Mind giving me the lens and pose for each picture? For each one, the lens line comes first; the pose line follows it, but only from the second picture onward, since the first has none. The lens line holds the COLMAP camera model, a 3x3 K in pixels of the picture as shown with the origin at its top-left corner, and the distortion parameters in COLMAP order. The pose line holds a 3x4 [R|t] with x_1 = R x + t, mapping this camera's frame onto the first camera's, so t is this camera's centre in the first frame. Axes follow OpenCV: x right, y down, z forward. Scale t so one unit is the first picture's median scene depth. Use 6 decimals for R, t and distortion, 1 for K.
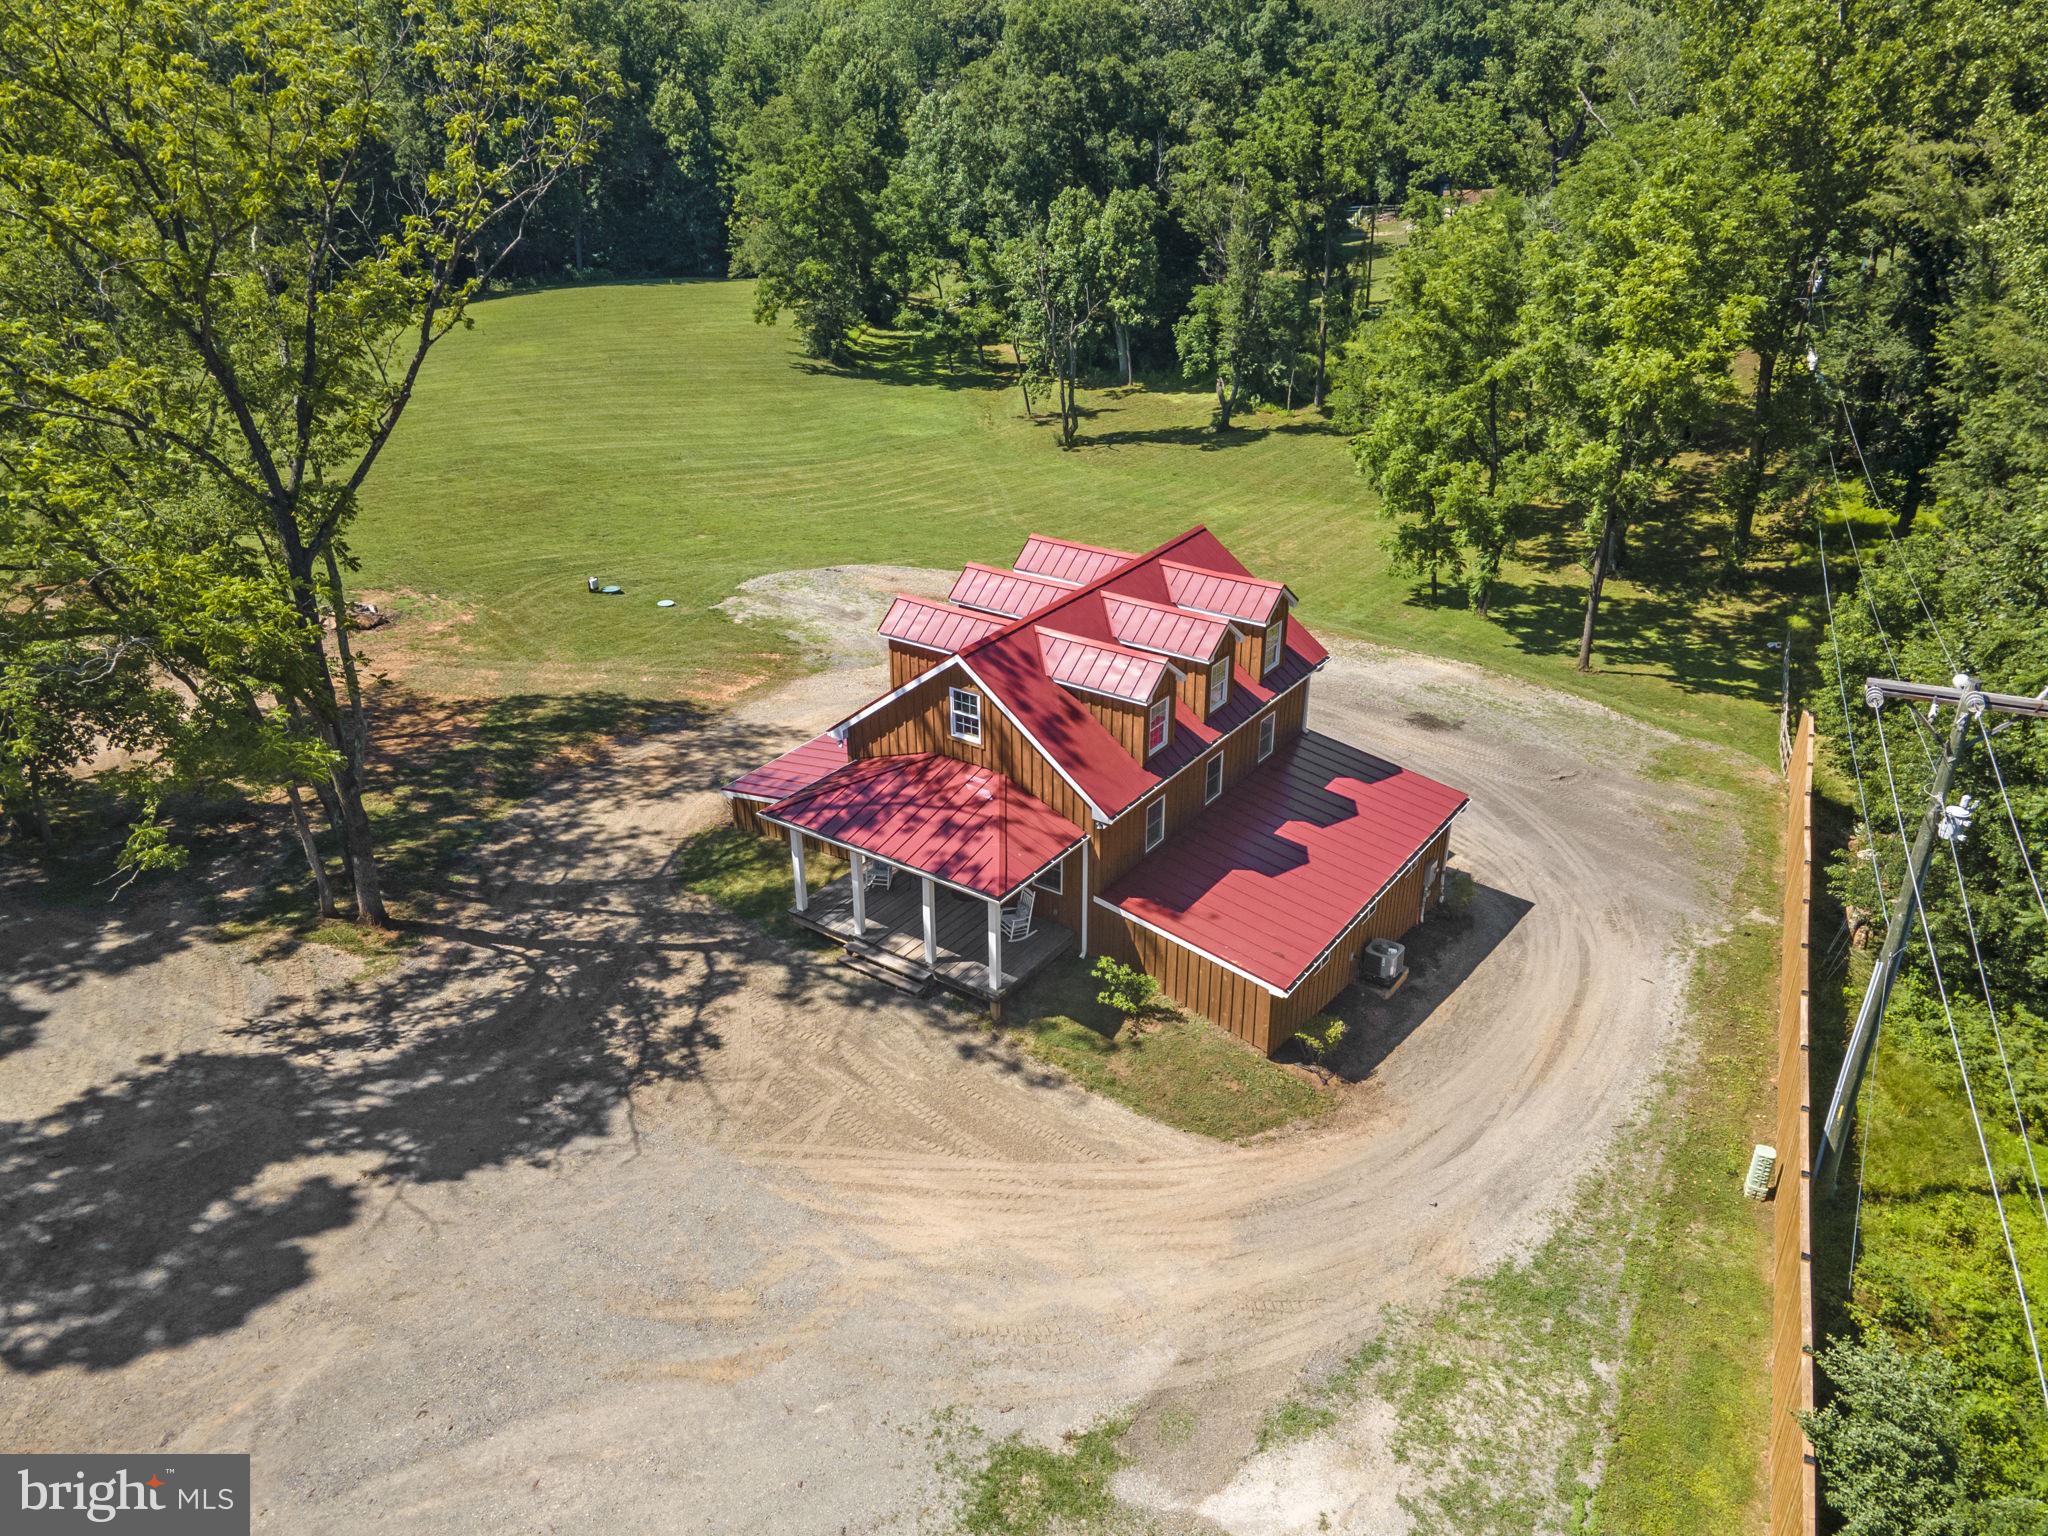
lens RADIAL K [[1477.1, 0, 1026.2], [0, 1477.1, 795.9], [0, 0, 1]] dist [0.025158, 0.034175]
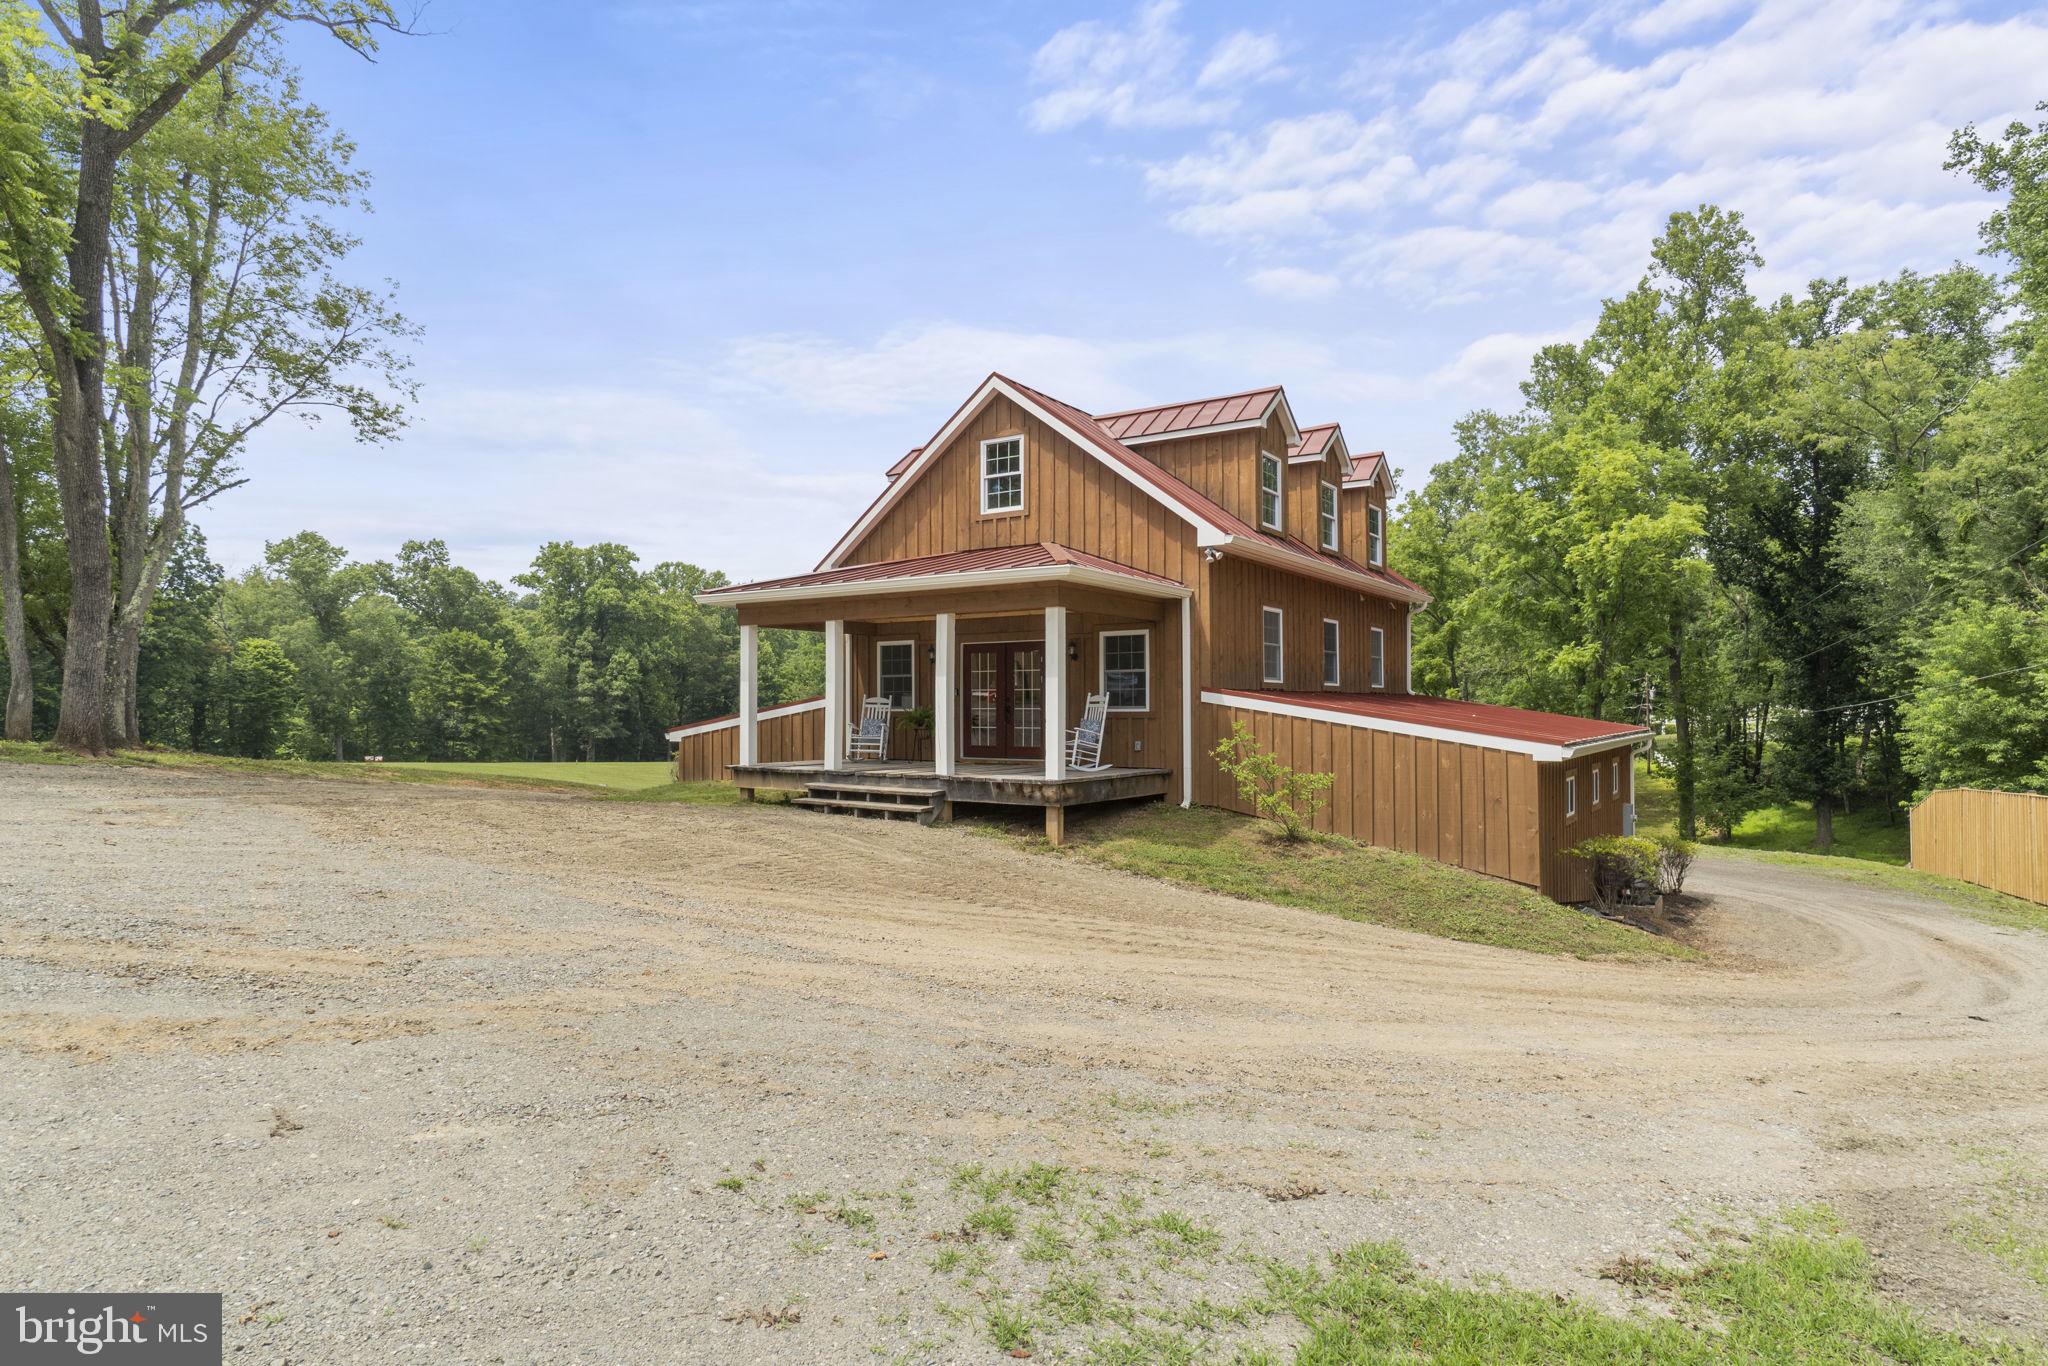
lens RADIAL K [[1130.1, 0, 1024.0], [0, 1130.1, 683.0], [0, 0, 1]] dist [-0.004791, -0.002317]
pose [[0.999855, 0.002271, 0.016866, -0.016040], [0.006049, 0.878917, -0.476936, 0.120449], [-0.015907, 0.476969, 0.878776, 0.229519]]
